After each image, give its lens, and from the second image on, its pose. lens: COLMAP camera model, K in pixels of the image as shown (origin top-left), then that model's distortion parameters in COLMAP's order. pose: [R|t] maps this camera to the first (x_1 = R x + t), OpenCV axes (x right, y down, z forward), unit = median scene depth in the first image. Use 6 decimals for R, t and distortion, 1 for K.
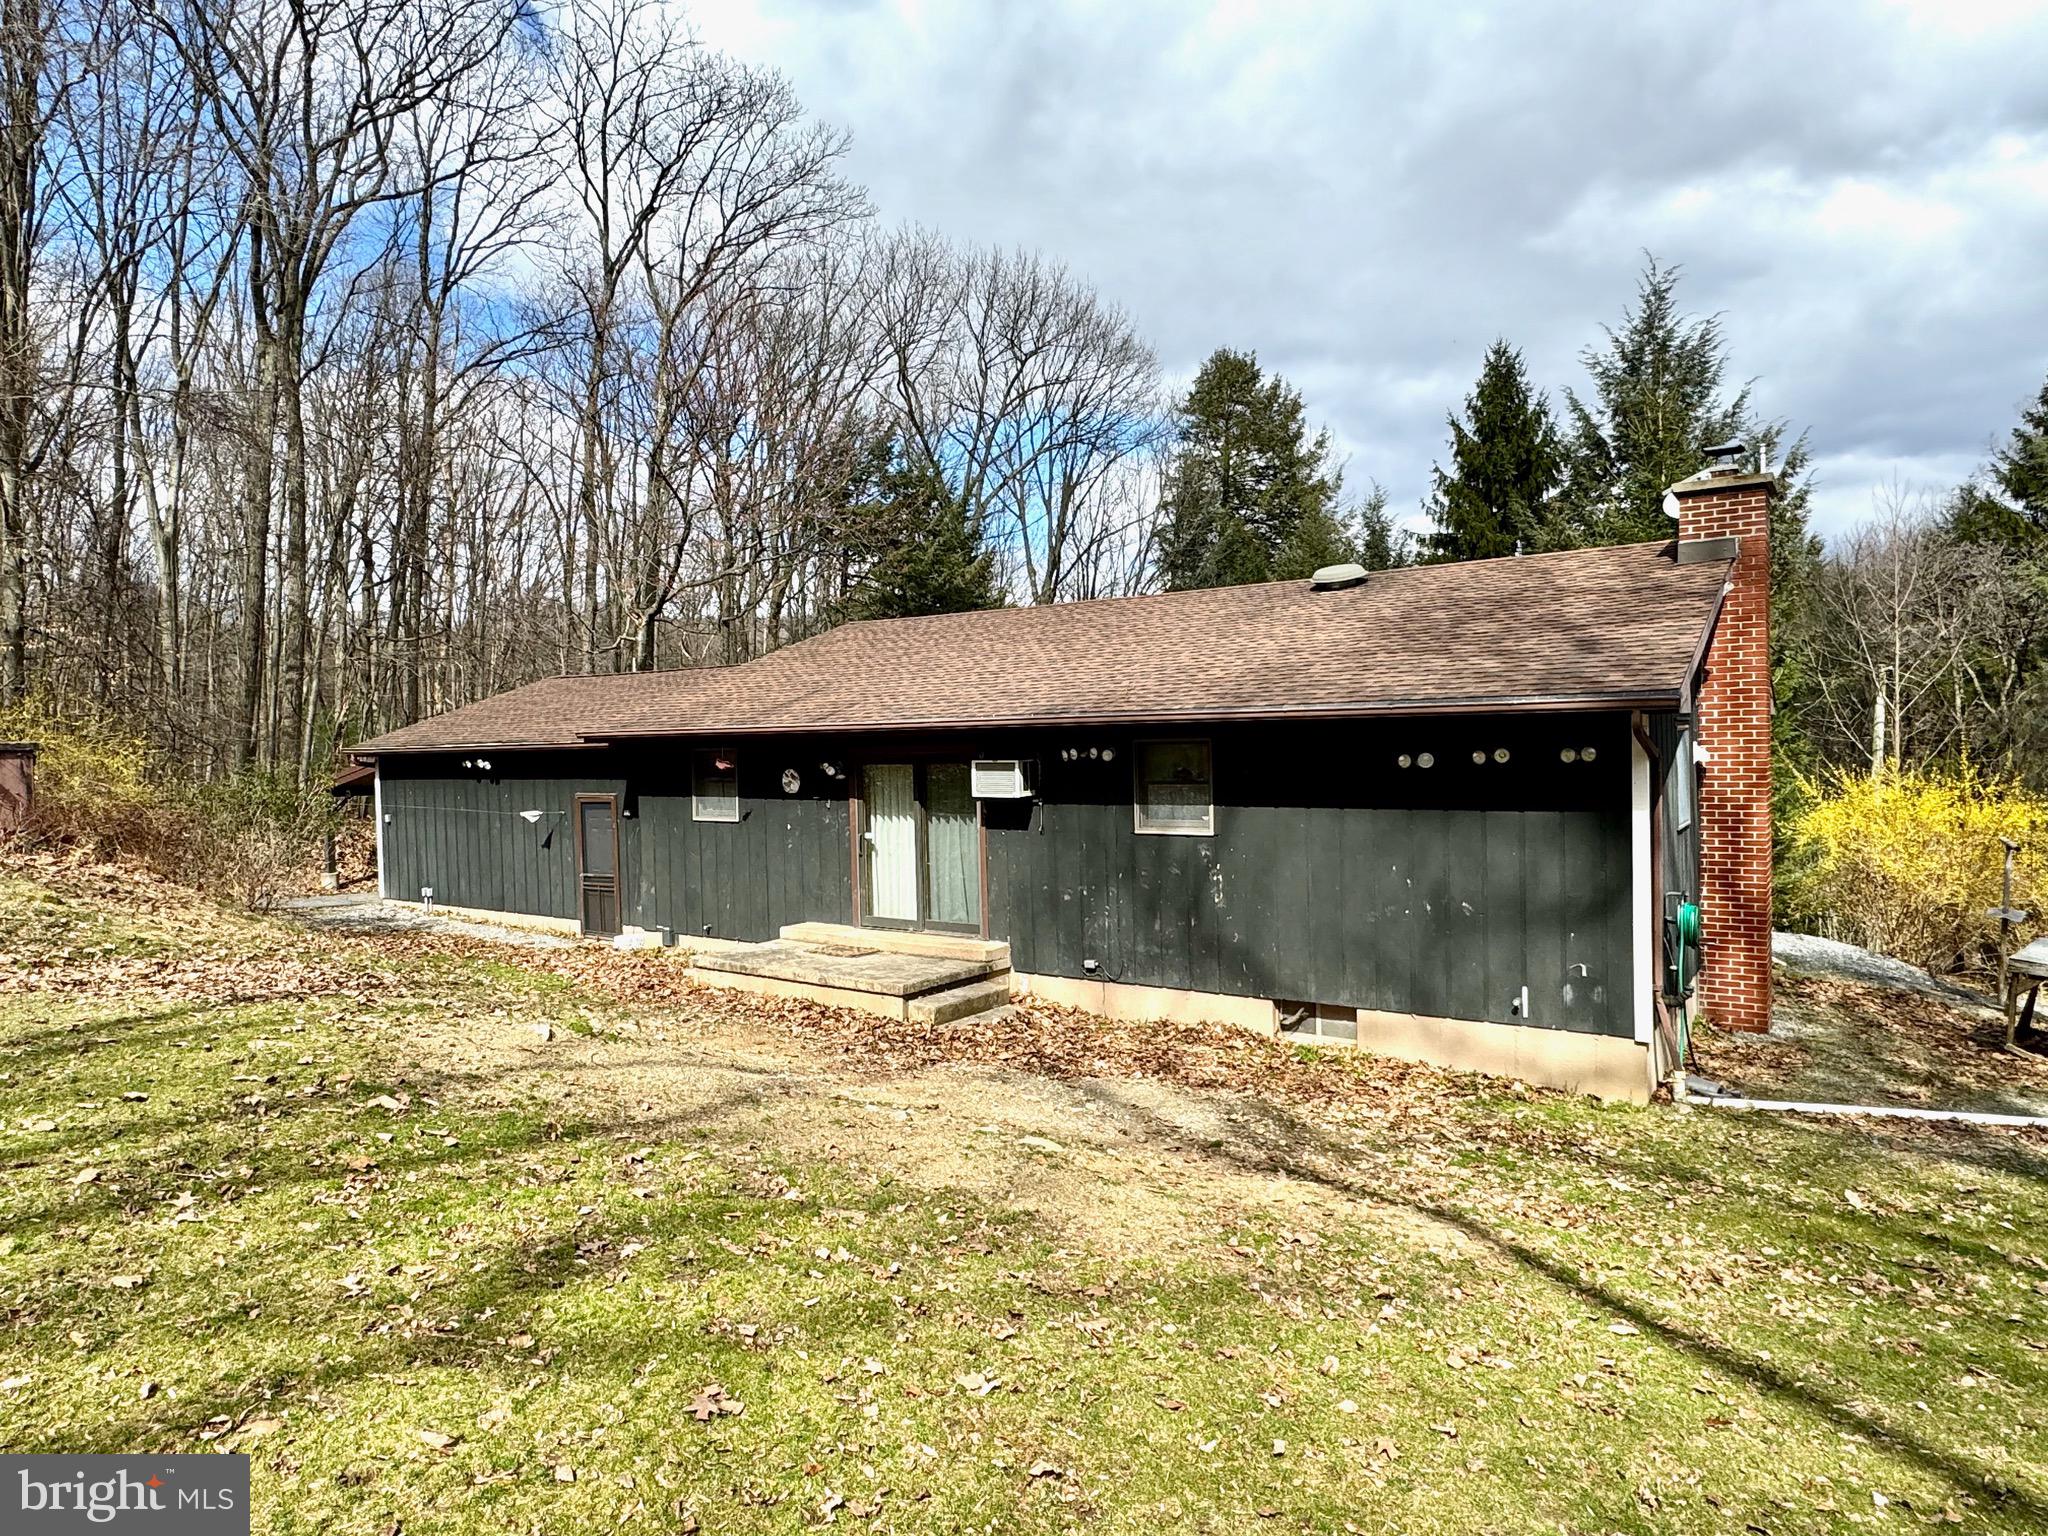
lens RADIAL K [[1255.4, 0, 1024.0], [0, 1255.4, 768.0], [0, 0, 1]] dist [-0.001563, 0.001176]
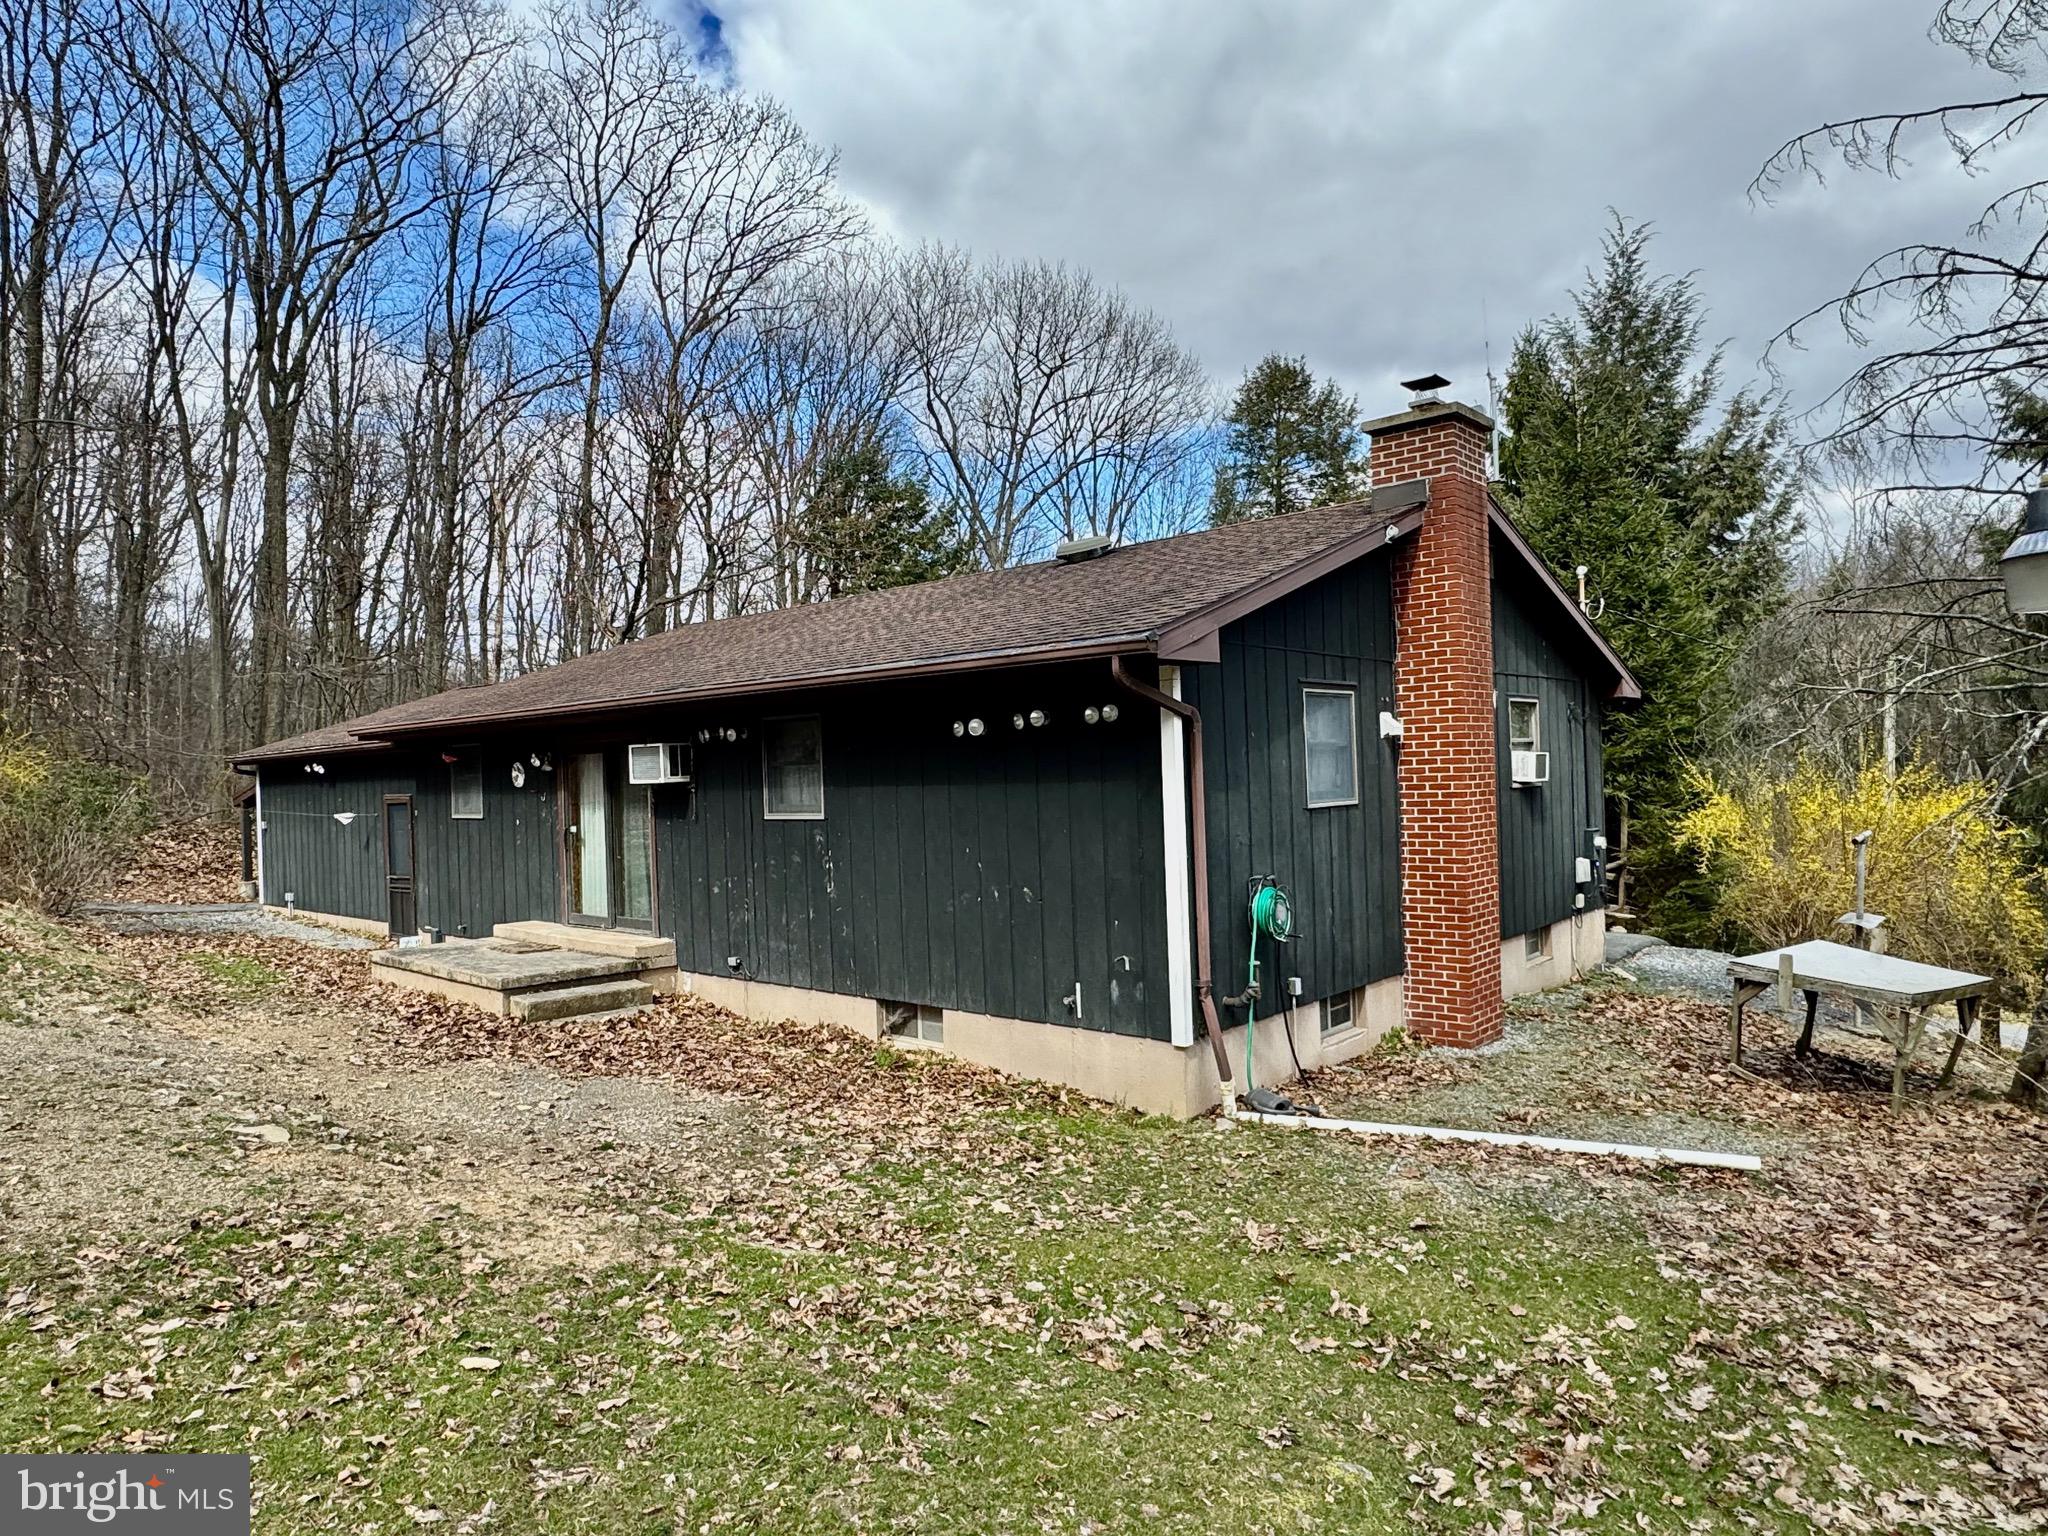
lens RADIAL K [[1255.2, 0, 1024.0], [0, 1255.2, 768.0], [0, 0, 1]] dist [-0.001379, -0.001030]
pose [[0.992798, -0.008319, -0.119513, 0.376272], [0.005369, 0.999673, -0.024987, 0.037073], [0.119682, 0.024166, 0.992518, 0.098247]]
